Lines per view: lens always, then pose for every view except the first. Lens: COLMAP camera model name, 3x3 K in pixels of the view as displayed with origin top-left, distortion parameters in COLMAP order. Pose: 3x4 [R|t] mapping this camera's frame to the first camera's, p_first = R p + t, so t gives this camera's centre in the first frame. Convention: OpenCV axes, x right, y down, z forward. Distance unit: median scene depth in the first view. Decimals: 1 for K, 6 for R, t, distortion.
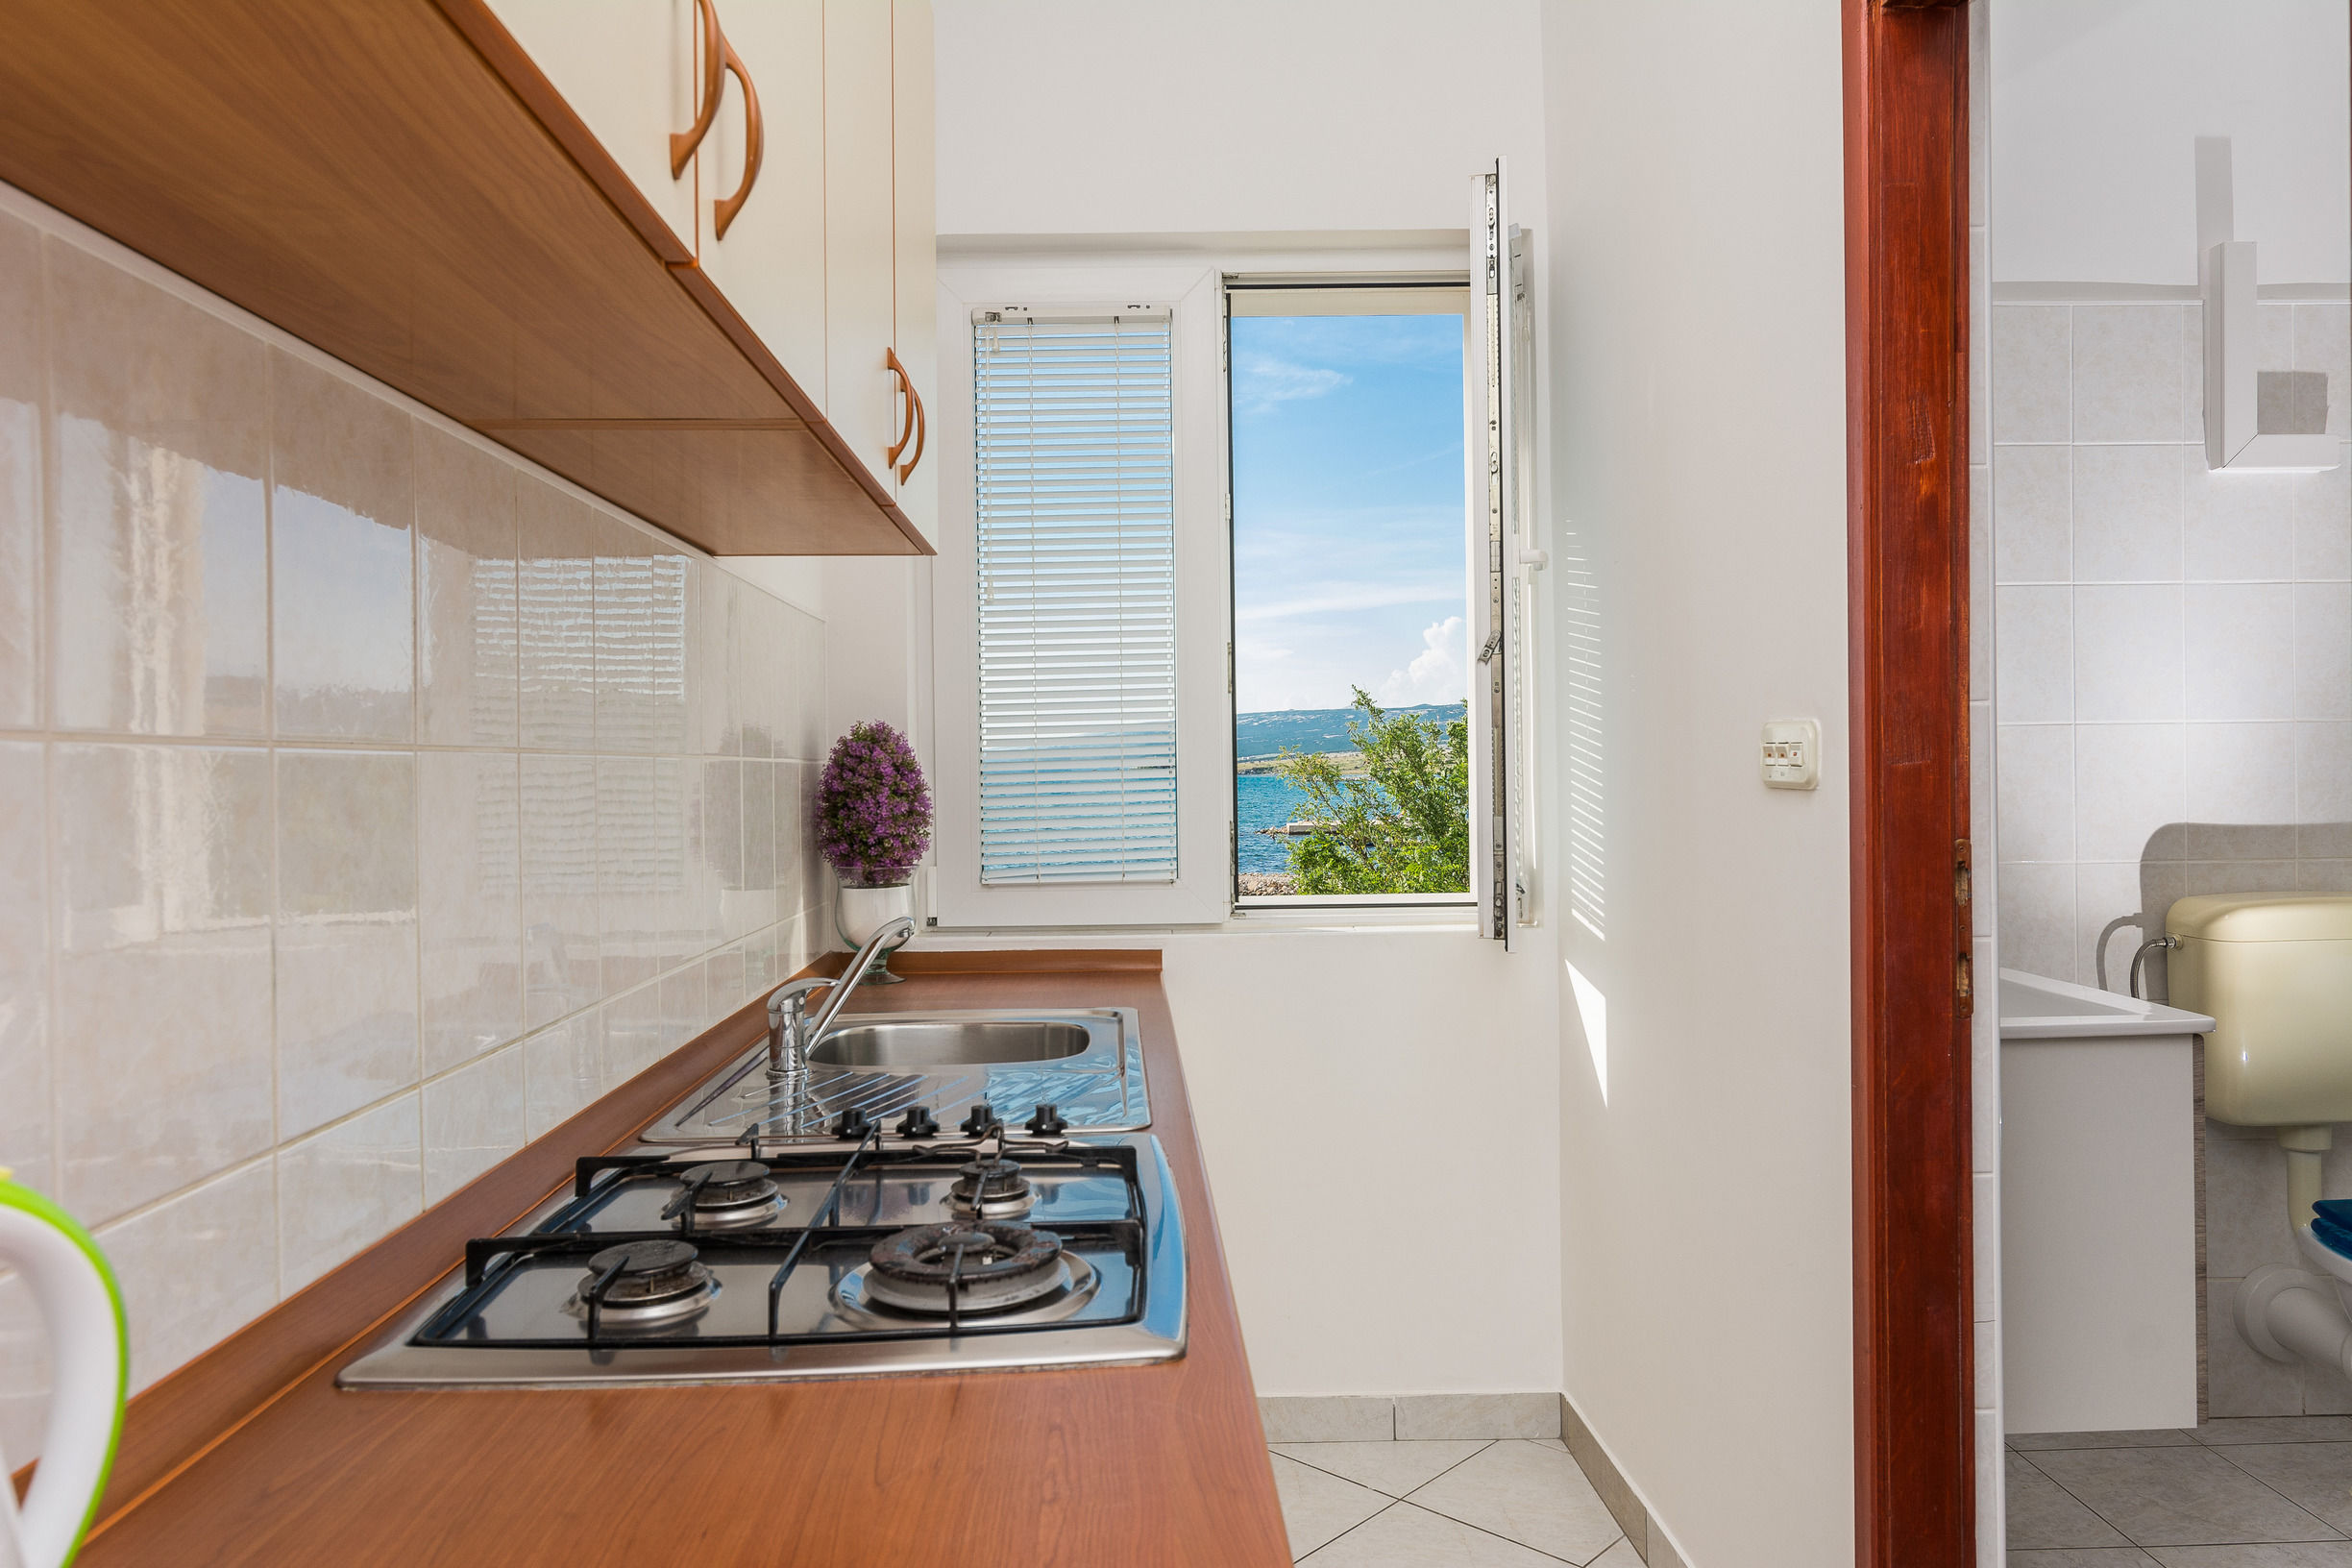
lens RADIAL K [[1579.1, 0, 1176.0], [0, 1579.1, 784.0], [0, 0, 1]] dist [-0.004214, -0.001998]
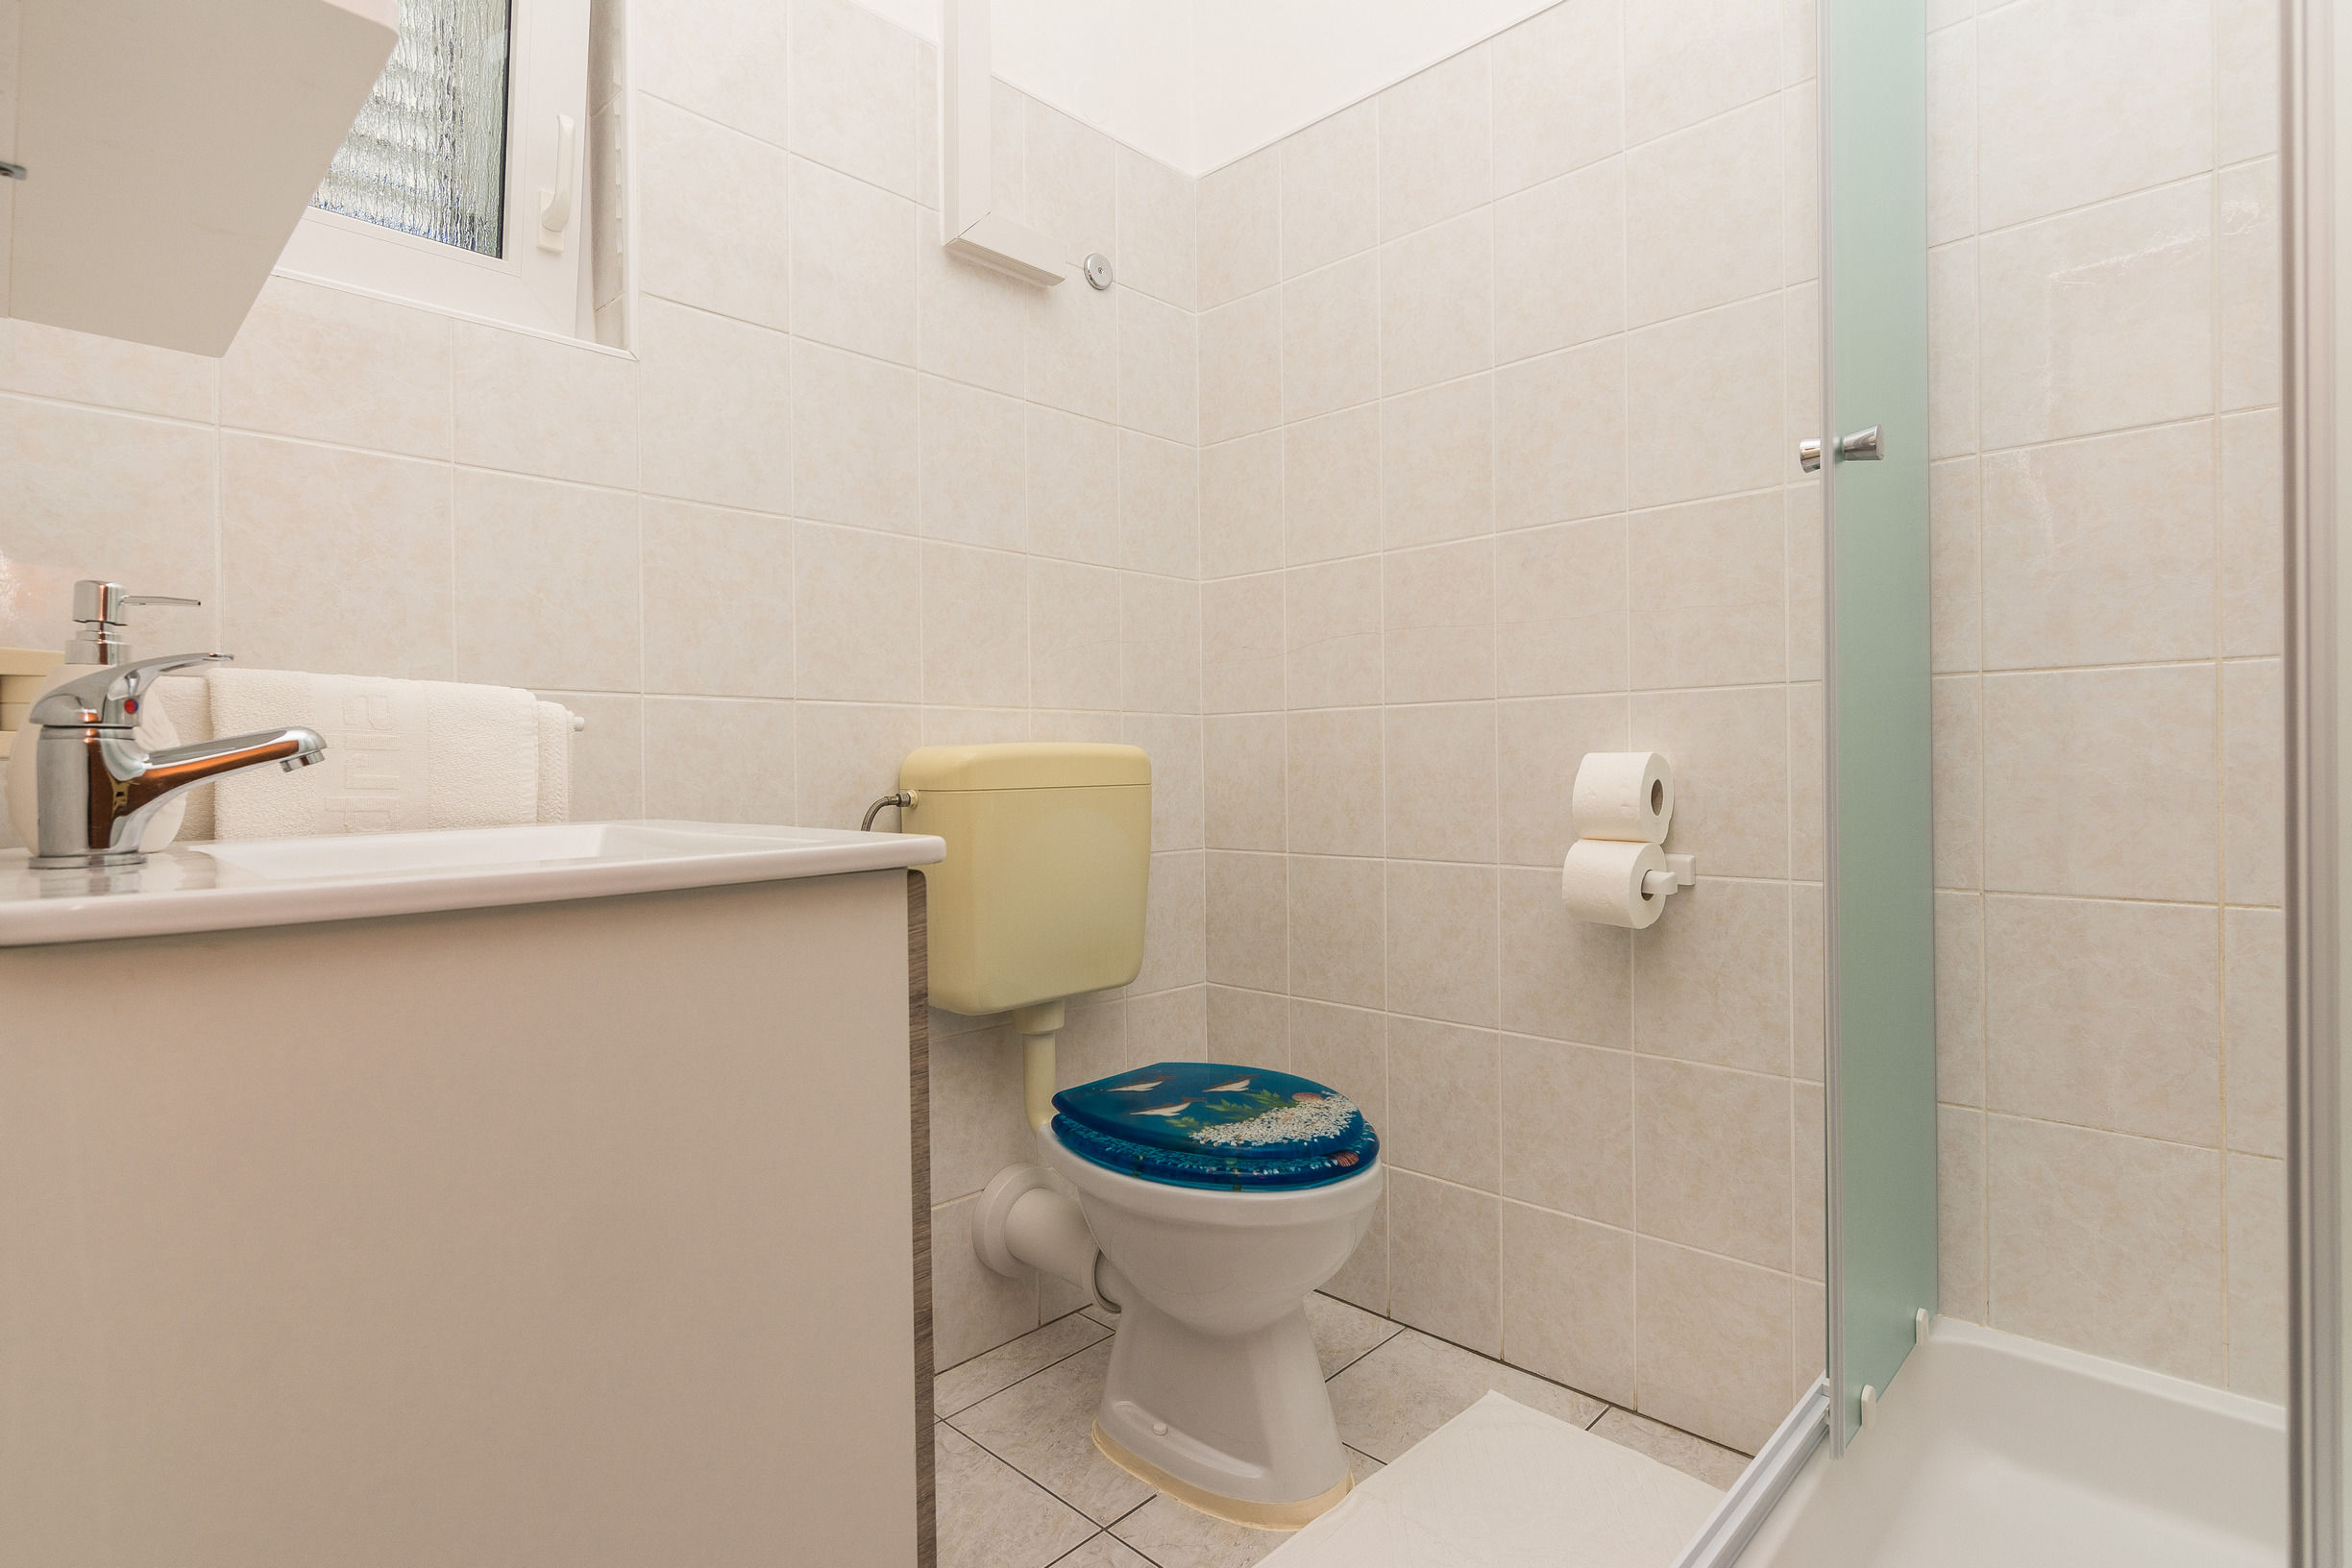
lens RADIAL K [[1125.0, 0, 1176.8], [0, 1125.0, 769.7], [0, 0, 1]] dist [-0.000899, -0.000820]
pose [[0.716048, 0.009280, 0.697989, 0.383935], [0.005748, 0.999799, -0.019189, 0.113548], [-0.698027, 0.017752, 0.715851, 0.573003]]
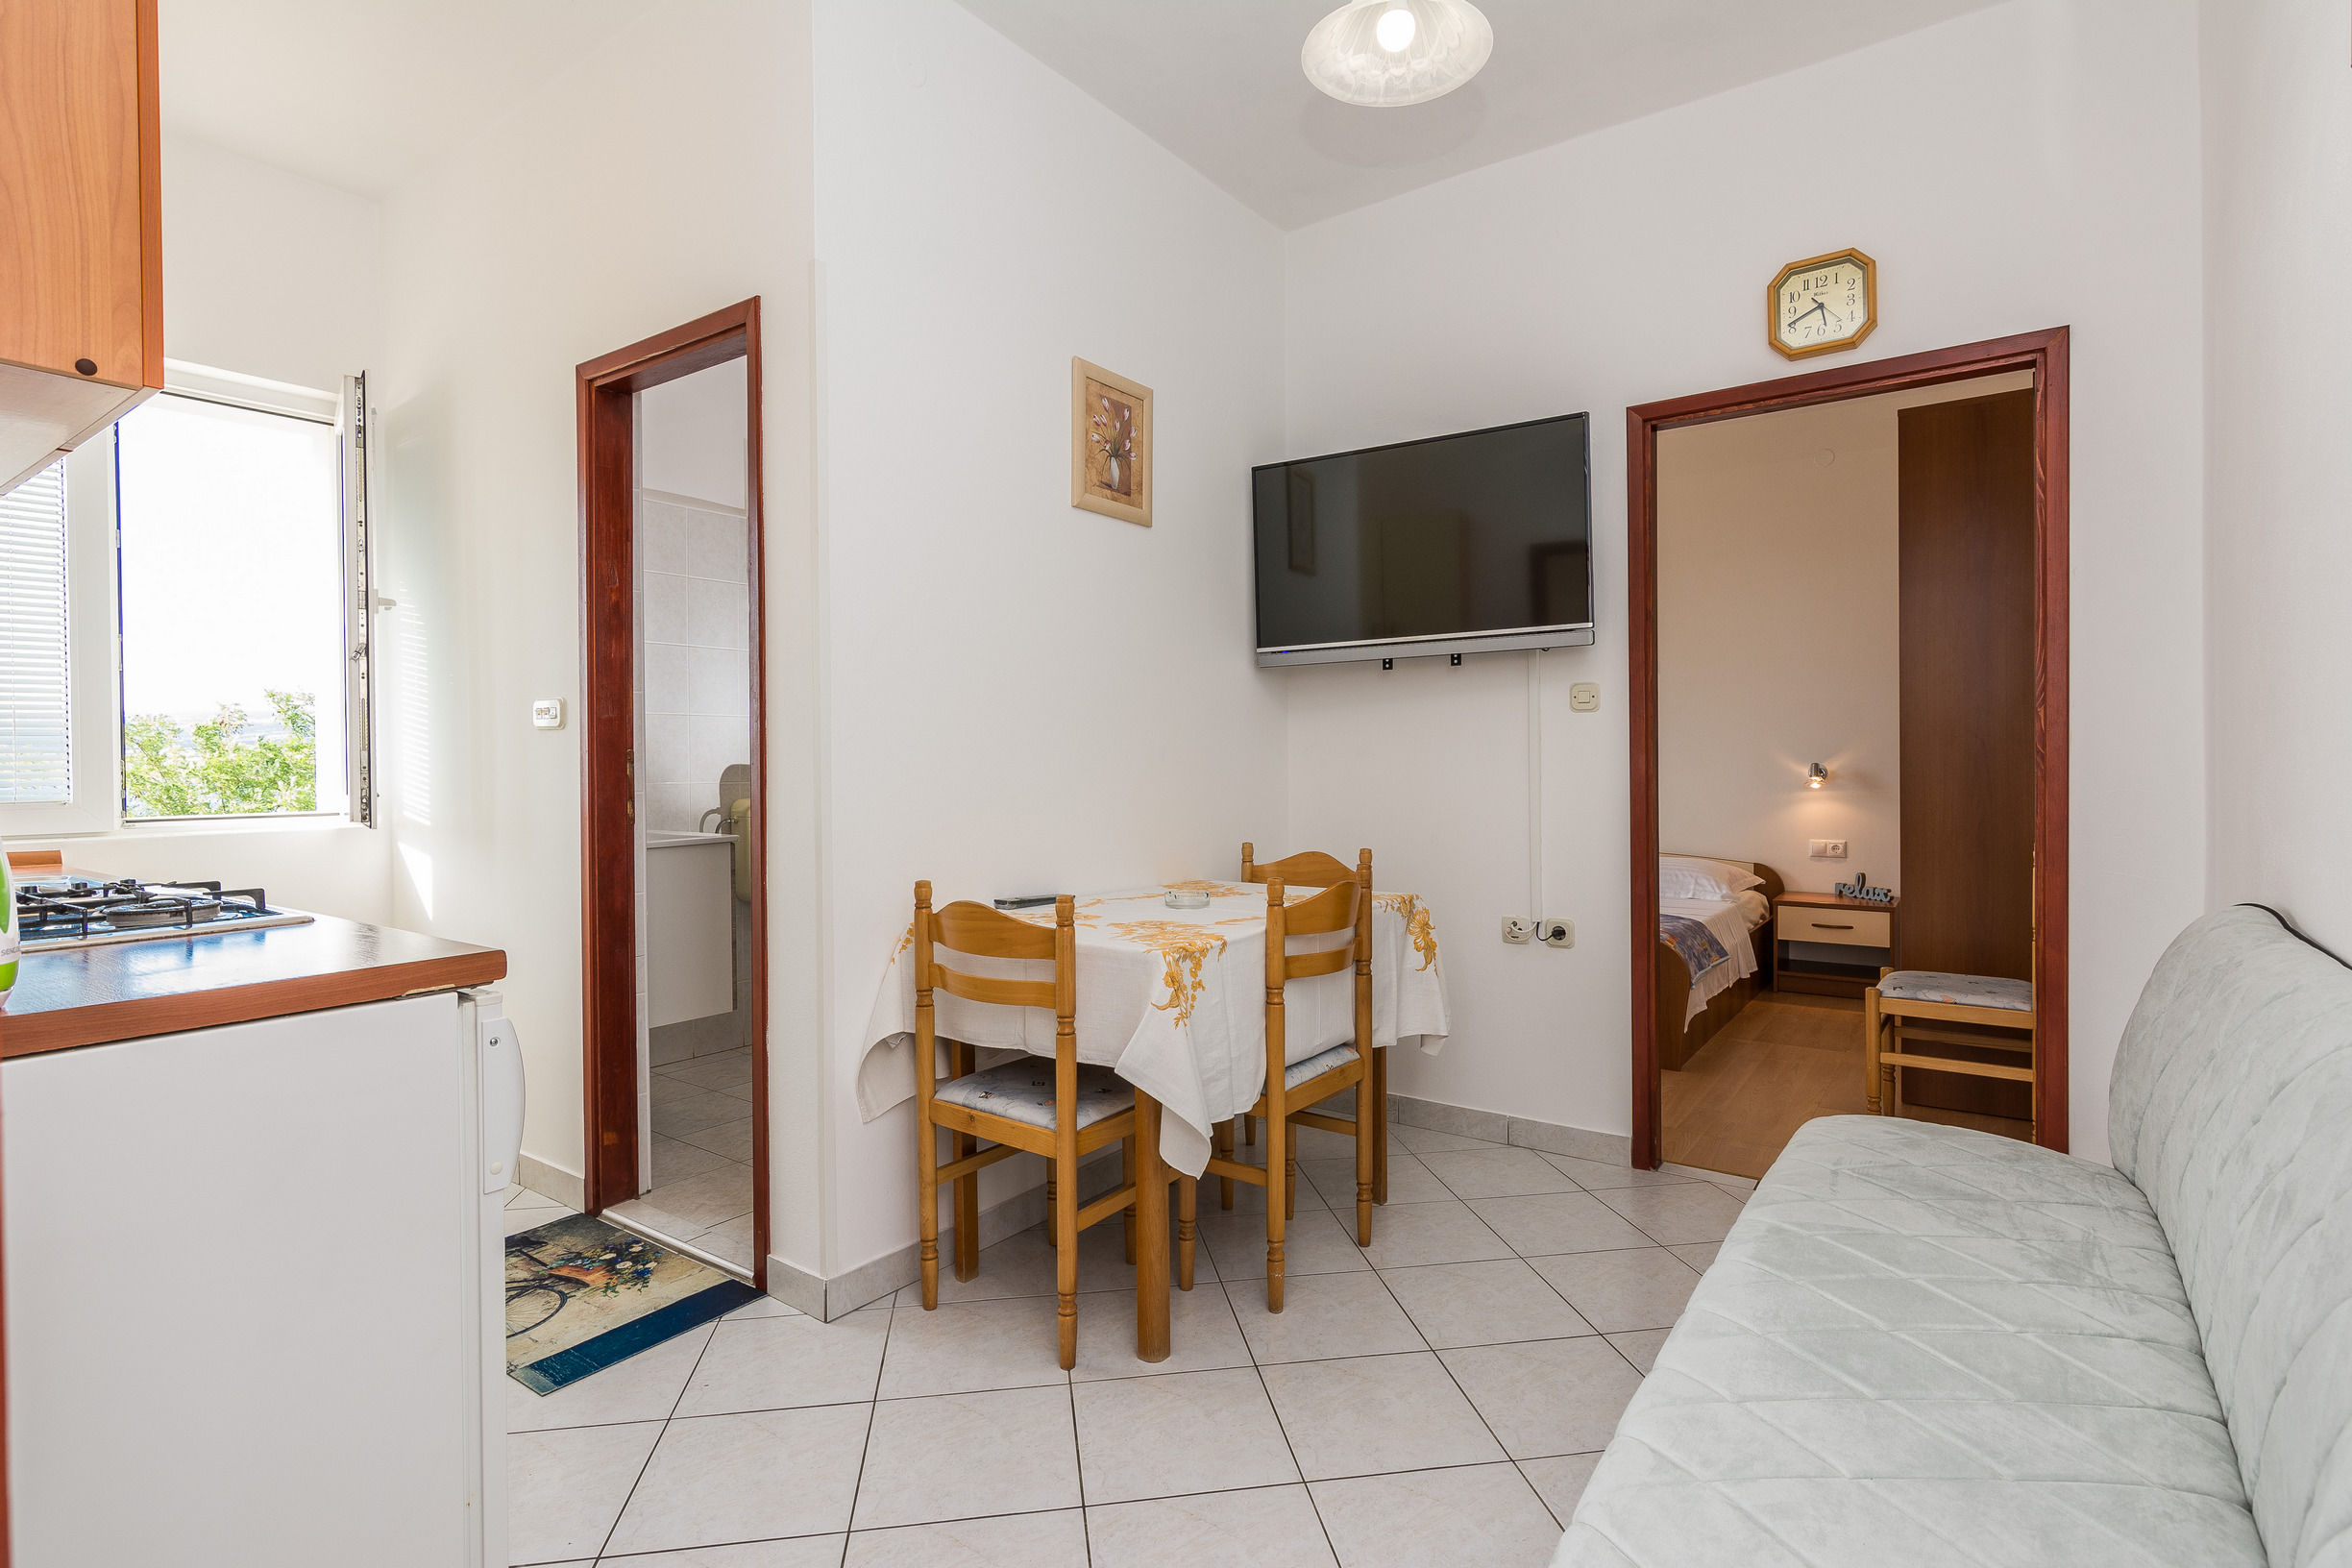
lens RADIAL K [[1125.0, 0, 1176.8], [0, 1125.0, 769.7], [0, 0, 1]] dist [-0.000899, -0.000820]
pose [[0.616598, 0.003401, 0.787271, -0.221092], [0.006116, 0.999940, -0.009110, 0.059724], [-0.787254, 0.010432, 0.616540, -0.468516]]
